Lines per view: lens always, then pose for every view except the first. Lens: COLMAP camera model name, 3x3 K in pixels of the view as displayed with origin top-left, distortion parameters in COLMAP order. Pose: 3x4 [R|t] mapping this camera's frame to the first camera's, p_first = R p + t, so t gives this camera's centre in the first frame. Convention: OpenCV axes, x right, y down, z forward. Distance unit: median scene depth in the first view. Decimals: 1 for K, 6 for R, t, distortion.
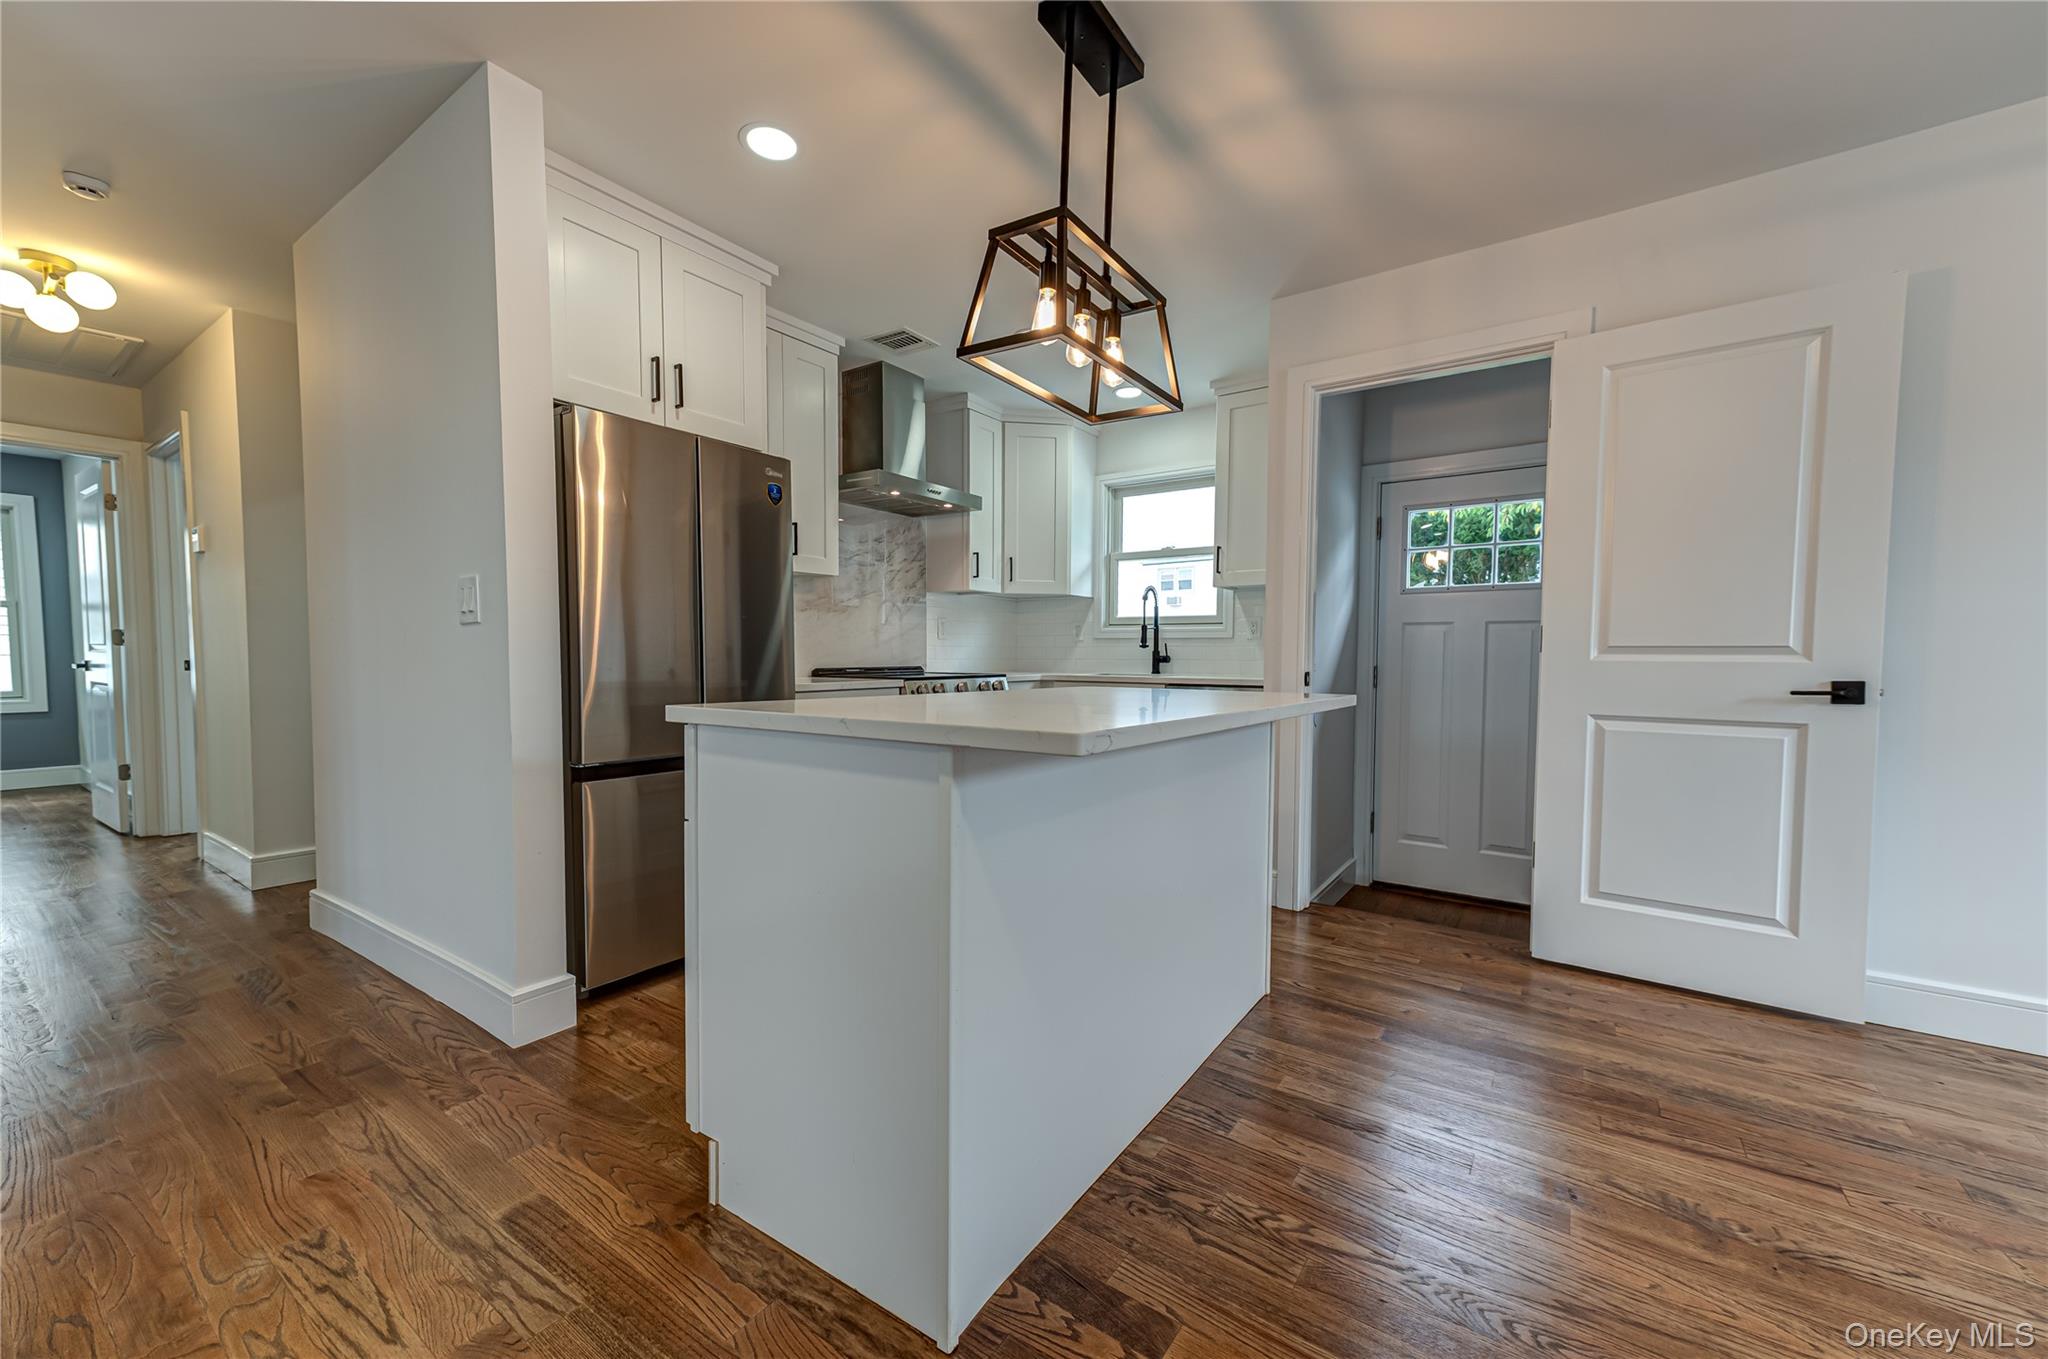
lens RADIAL K [[799.6, 0, 1019.2], [0, 799.6, 690.2], [0, 0, 1]] dist [0.016690, 0.000724]
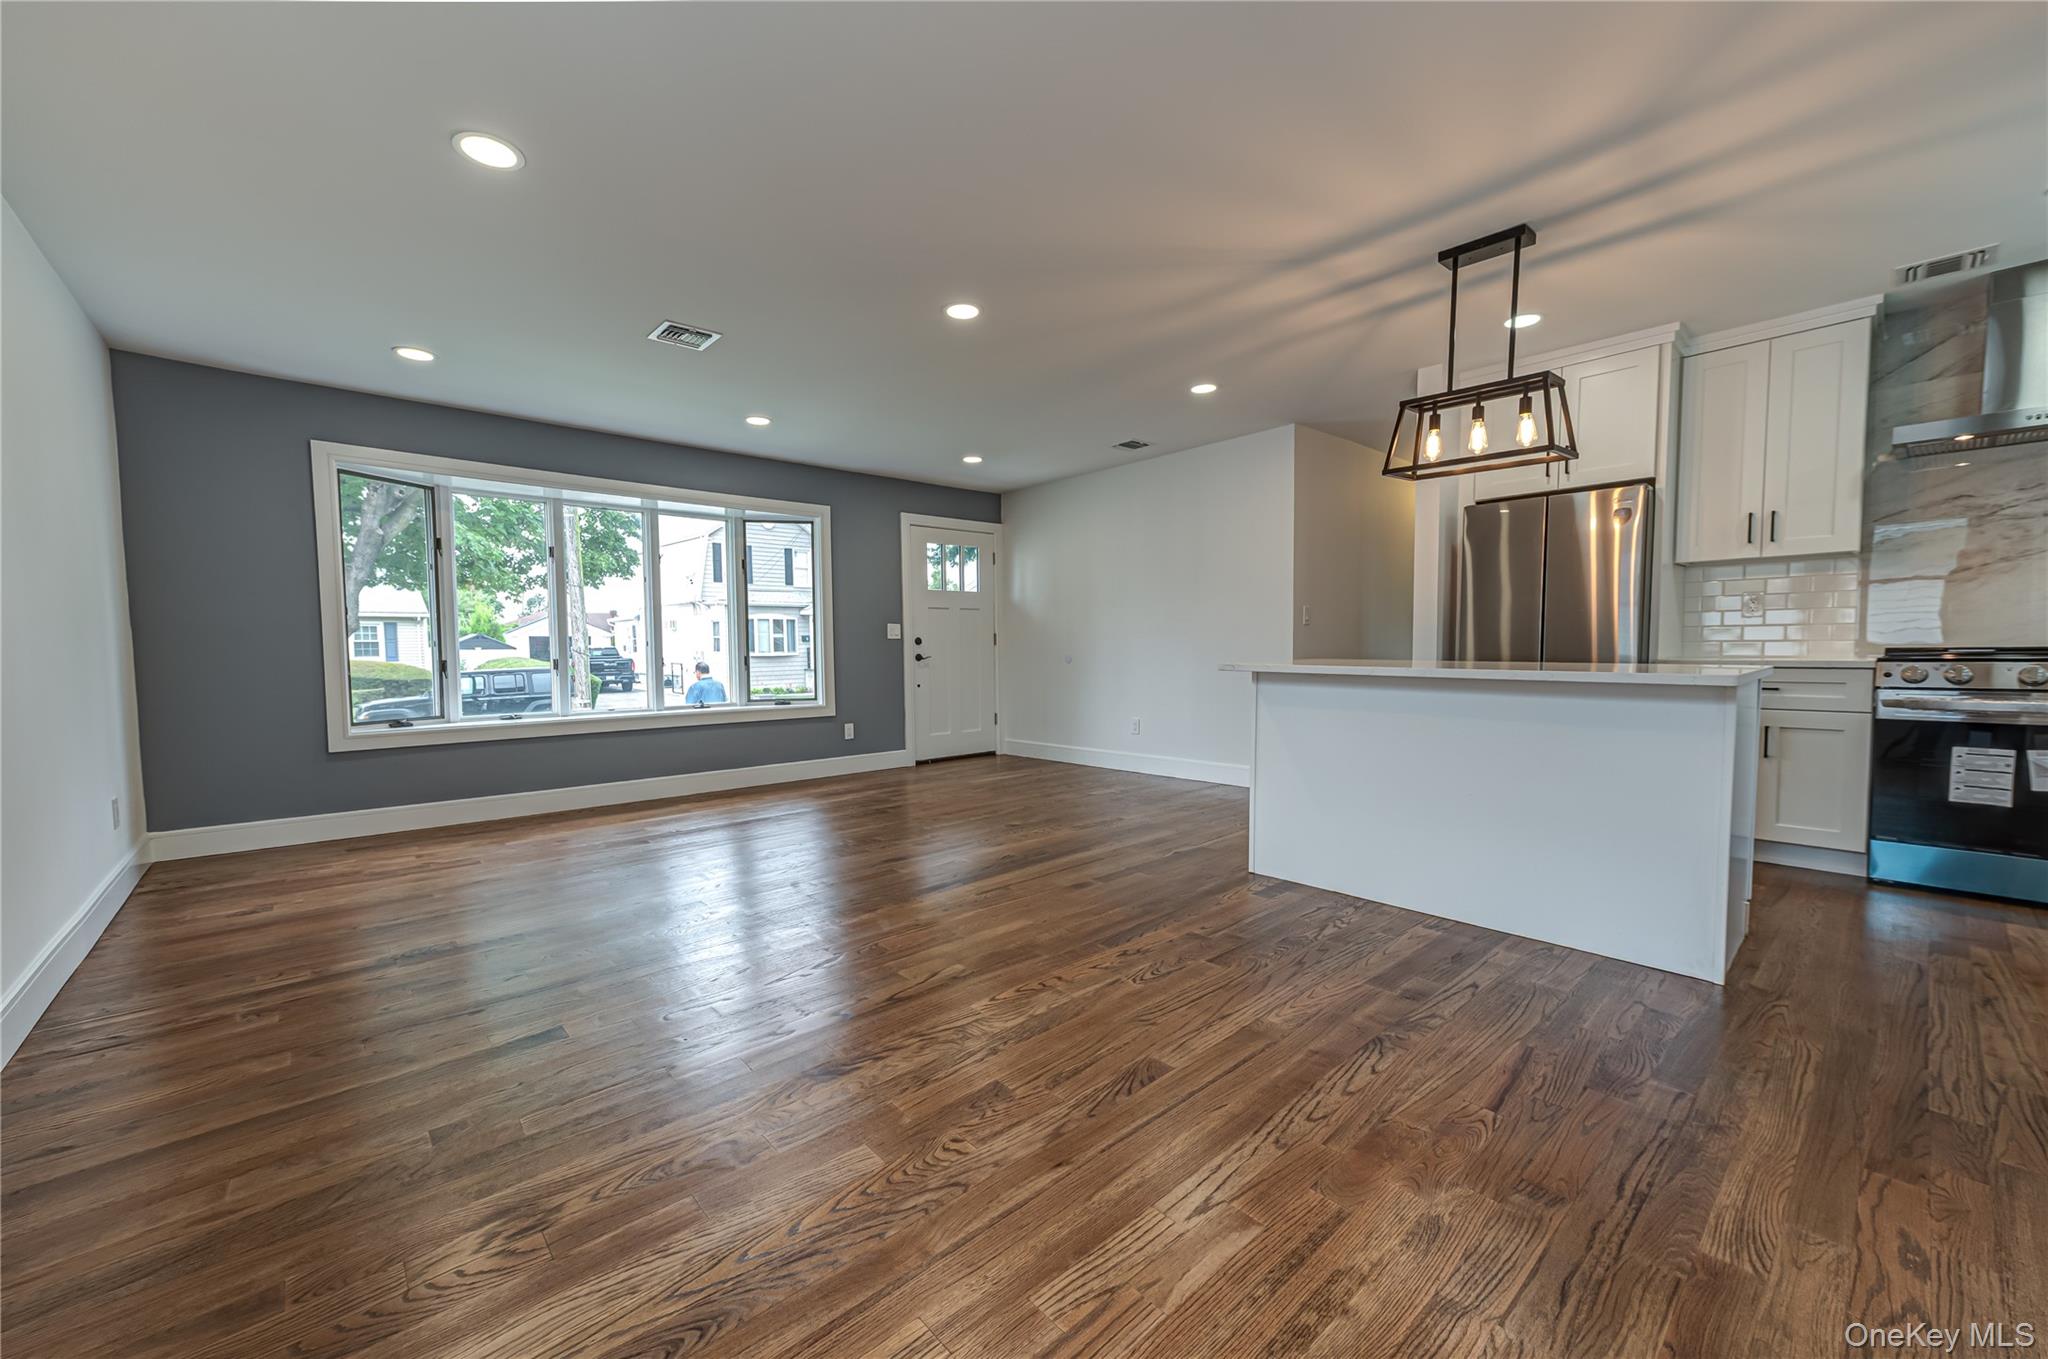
lens RADIAL K [[799.6, 0, 1019.2], [0, 799.6, 690.2], [0, 0, 1]] dist [0.016690, 0.000724]
pose [[-0.225442, 0.052792, -0.972825, 1.603771], [-0.035428, 0.997426, 0.062337, -0.004695], [0.973612, 0.048519, -0.222992, 0.432076]]
